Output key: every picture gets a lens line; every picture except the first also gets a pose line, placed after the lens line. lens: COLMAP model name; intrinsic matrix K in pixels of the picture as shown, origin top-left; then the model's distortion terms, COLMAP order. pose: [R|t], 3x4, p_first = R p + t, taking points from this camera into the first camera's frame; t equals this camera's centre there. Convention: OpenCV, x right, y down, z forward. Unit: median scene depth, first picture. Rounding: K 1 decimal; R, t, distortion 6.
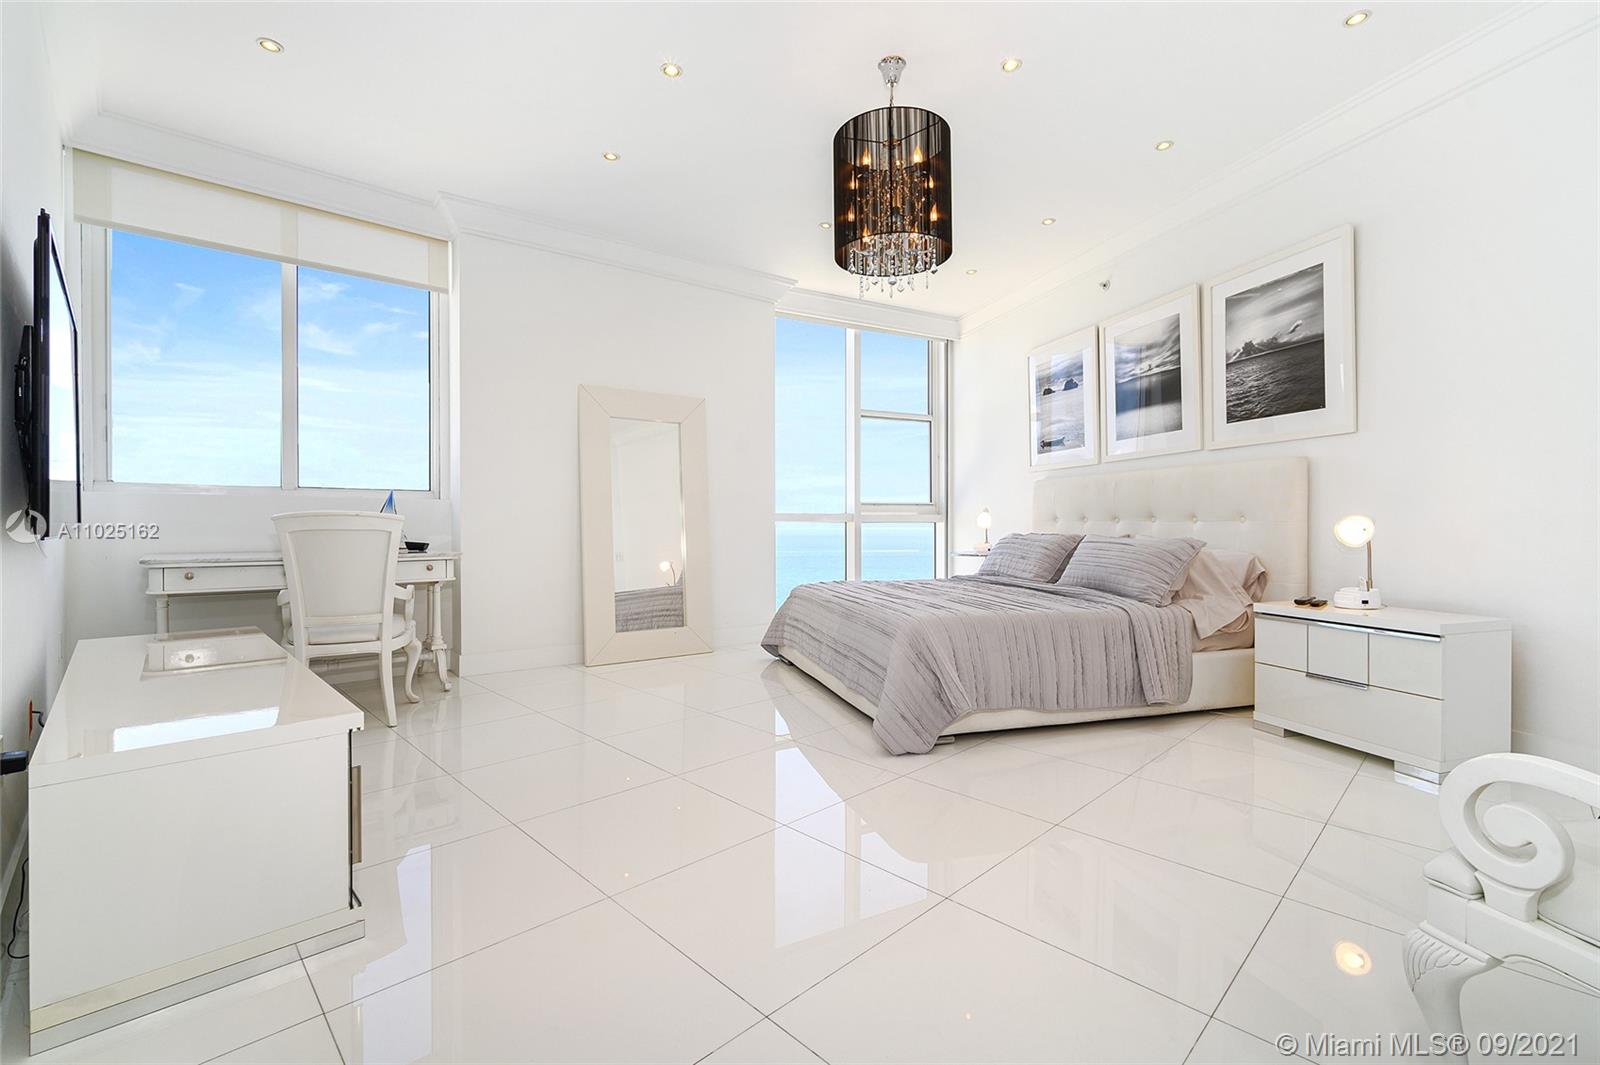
lens RADIAL K [[698.0, 0, 812.7], [0, 698.0, 529.2], [0, 0, 1]] dist [0.000337, 0.000177]
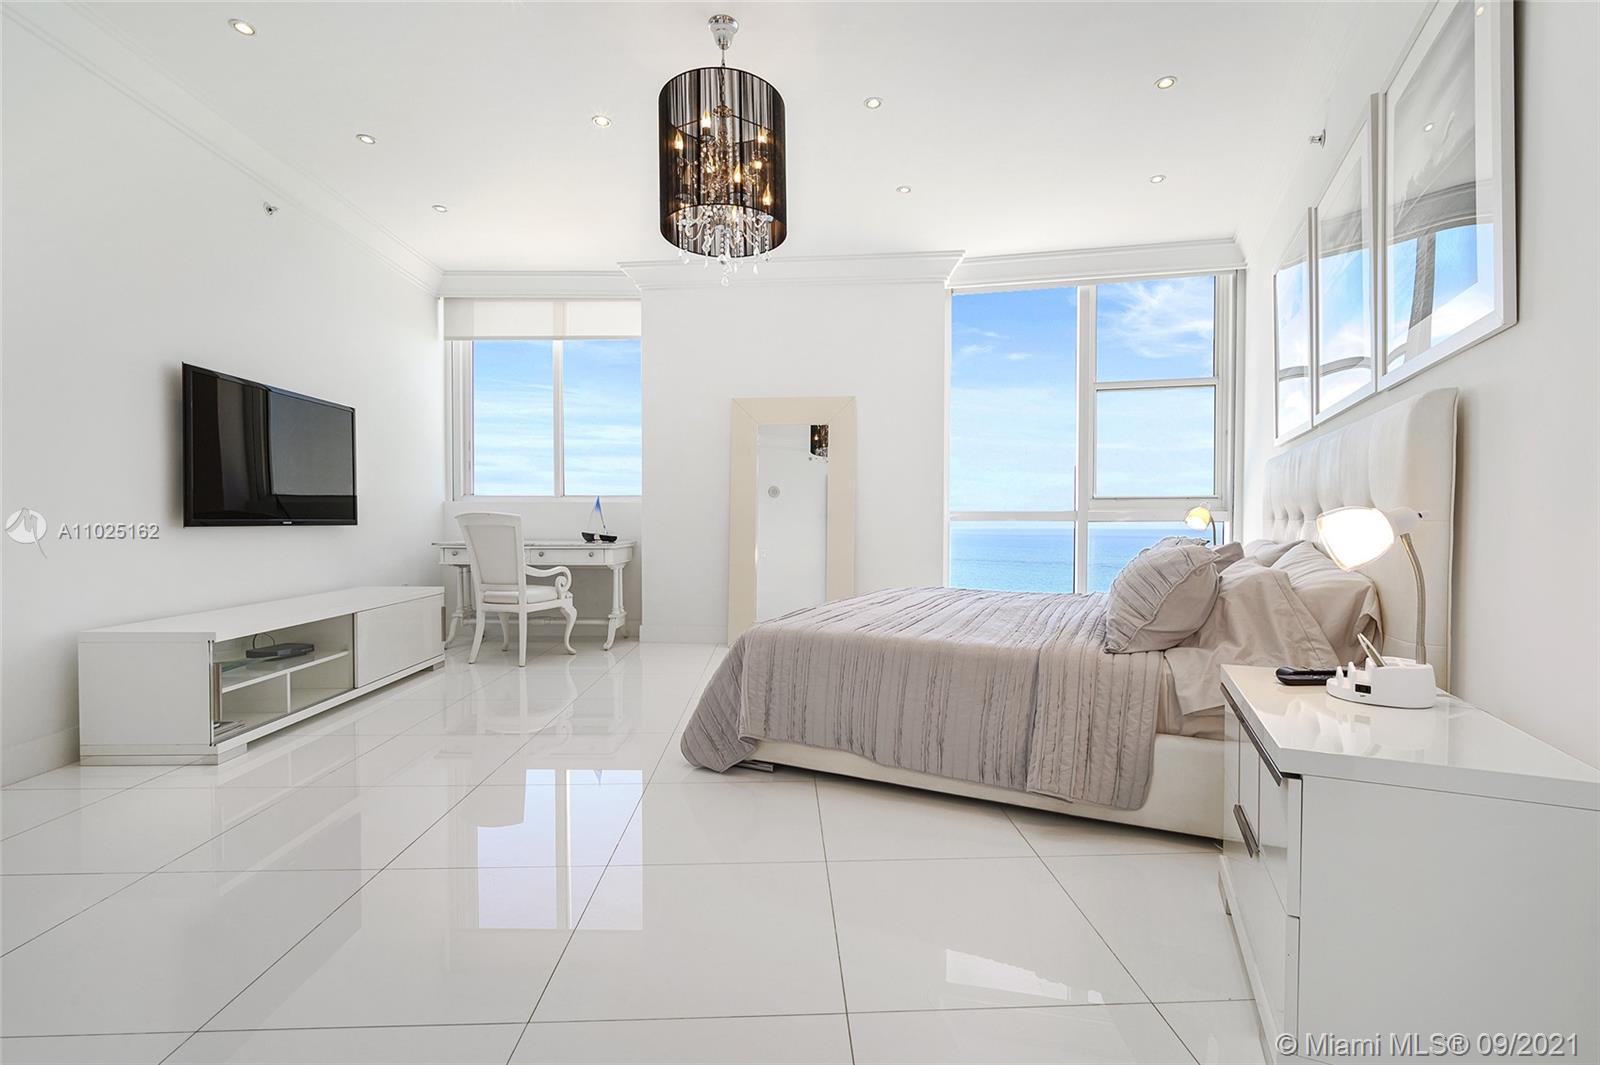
lens RADIAL K [[698.0, 0, 812.7], [0, 698.0, 529.2], [0, 0, 1]] dist [0.000337, 0.000177]
pose [[0.741763, 0.009467, -0.670596, 0.642832], [-0.008774, 0.999952, 0.004411, -0.002352], [0.670605, 0.002612, 0.741810, 0.302815]]
